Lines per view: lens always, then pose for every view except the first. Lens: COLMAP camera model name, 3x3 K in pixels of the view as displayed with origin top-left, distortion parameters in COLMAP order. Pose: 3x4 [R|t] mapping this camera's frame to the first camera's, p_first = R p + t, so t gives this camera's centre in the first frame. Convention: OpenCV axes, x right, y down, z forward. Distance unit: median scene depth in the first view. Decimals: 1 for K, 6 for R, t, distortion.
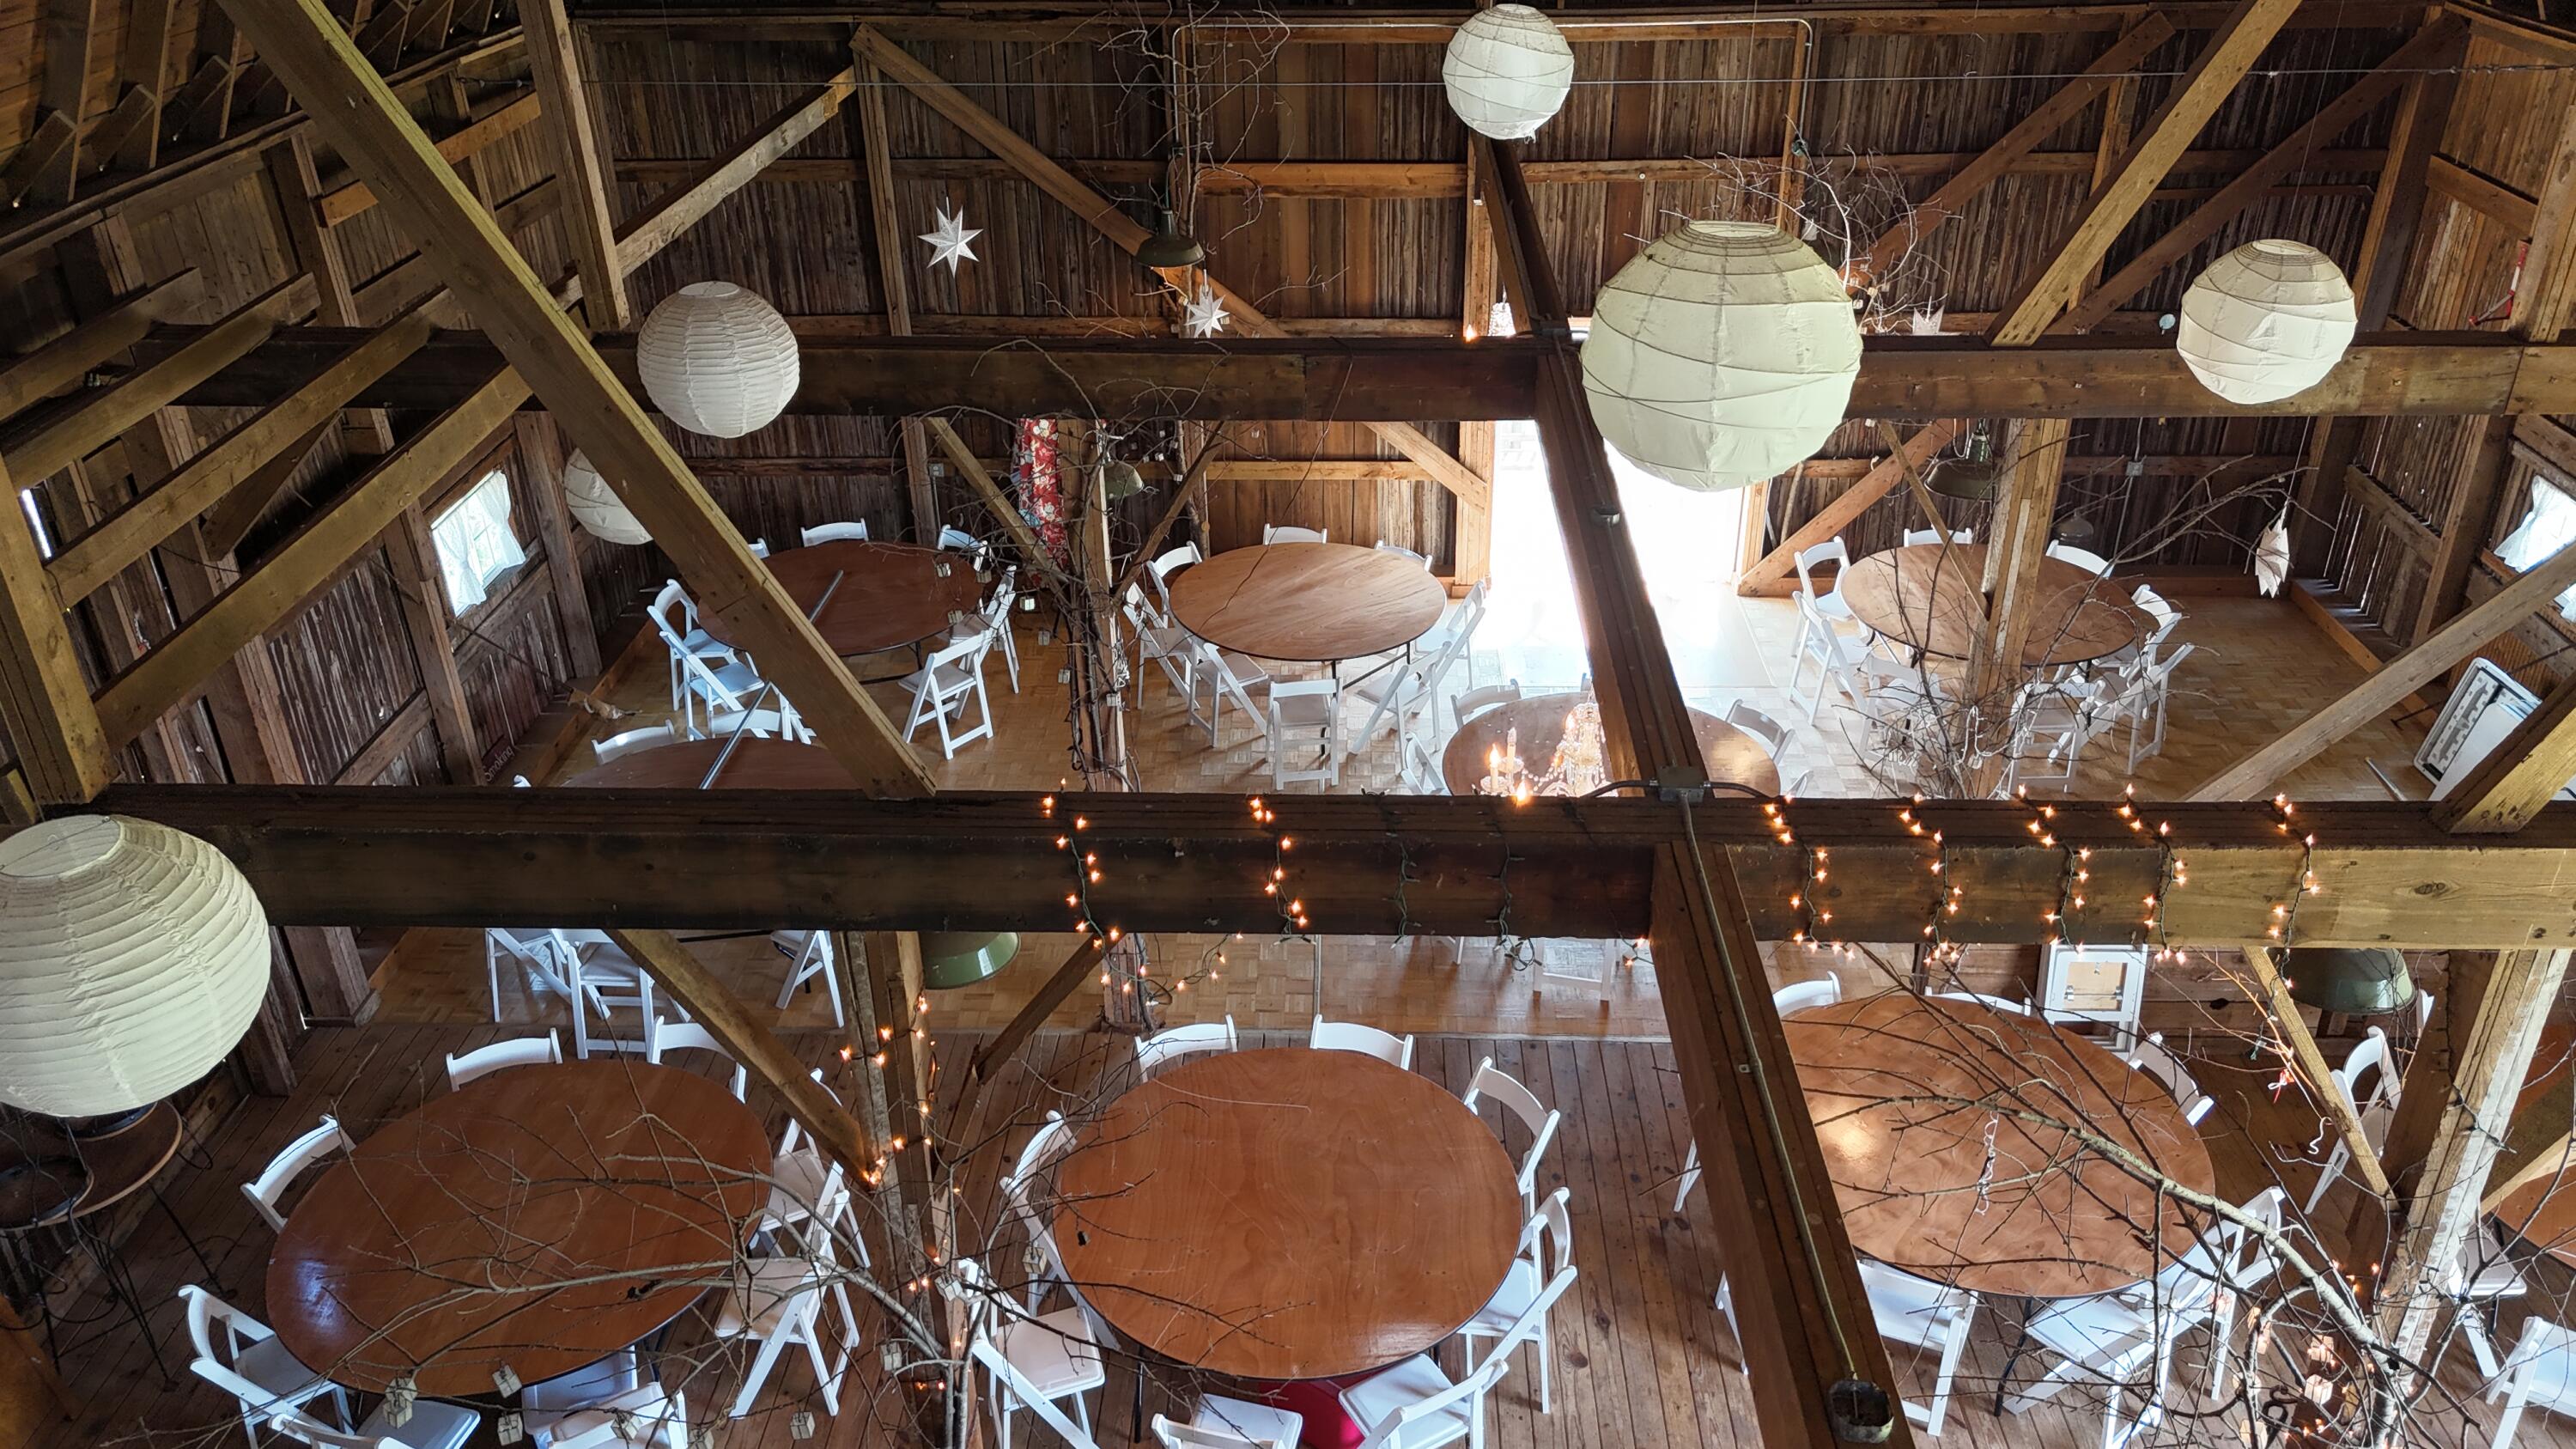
lens RADIAL K [[1904.0, 0, 1298.5], [0, 1904.0, 731.1], [0, 0, 1]] dist [0.008903, -0.000251]
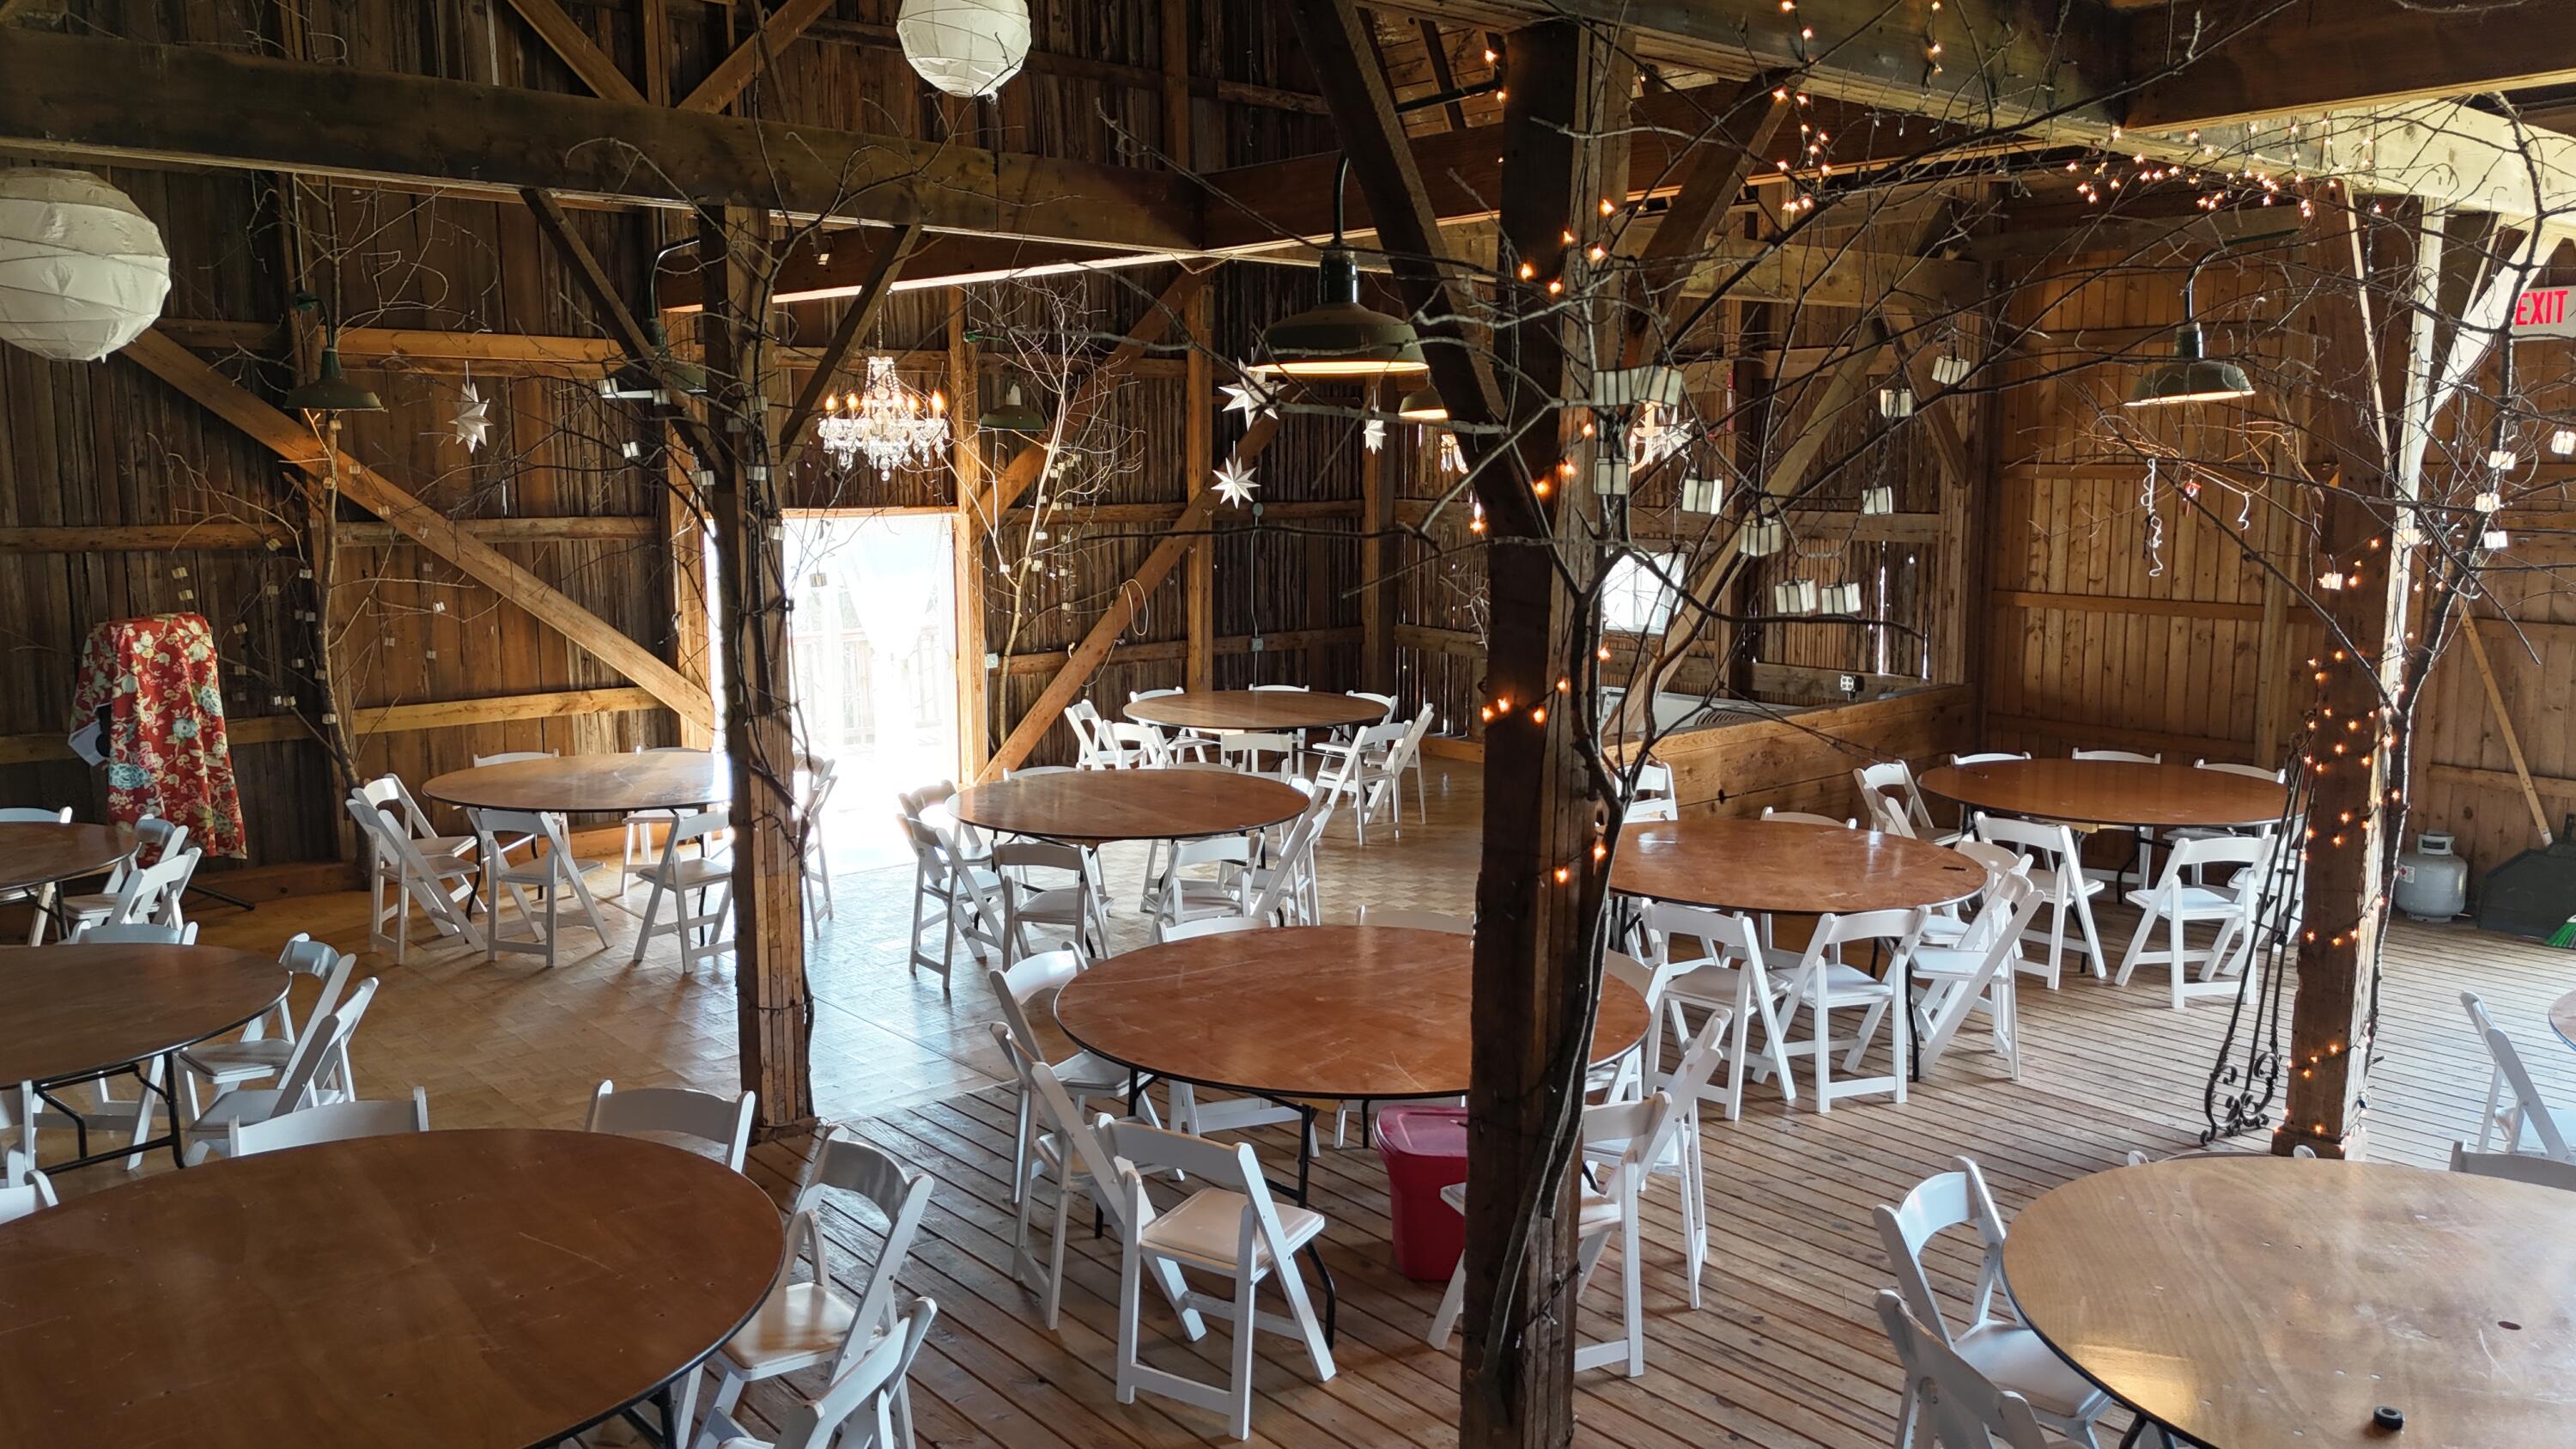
lens RADIAL K [[1904.0, 0, 1284.8], [0, 1904.0, 718.5], [0, 0, 1]] dist [0.008903, -0.000251]
pose [[0.738274, -0.077798, 0.669999, -0.297537], [0.314083, 0.918713, -0.239412, 0.172409], [-0.596912, 0.387187, 0.702697, 0.240625]]
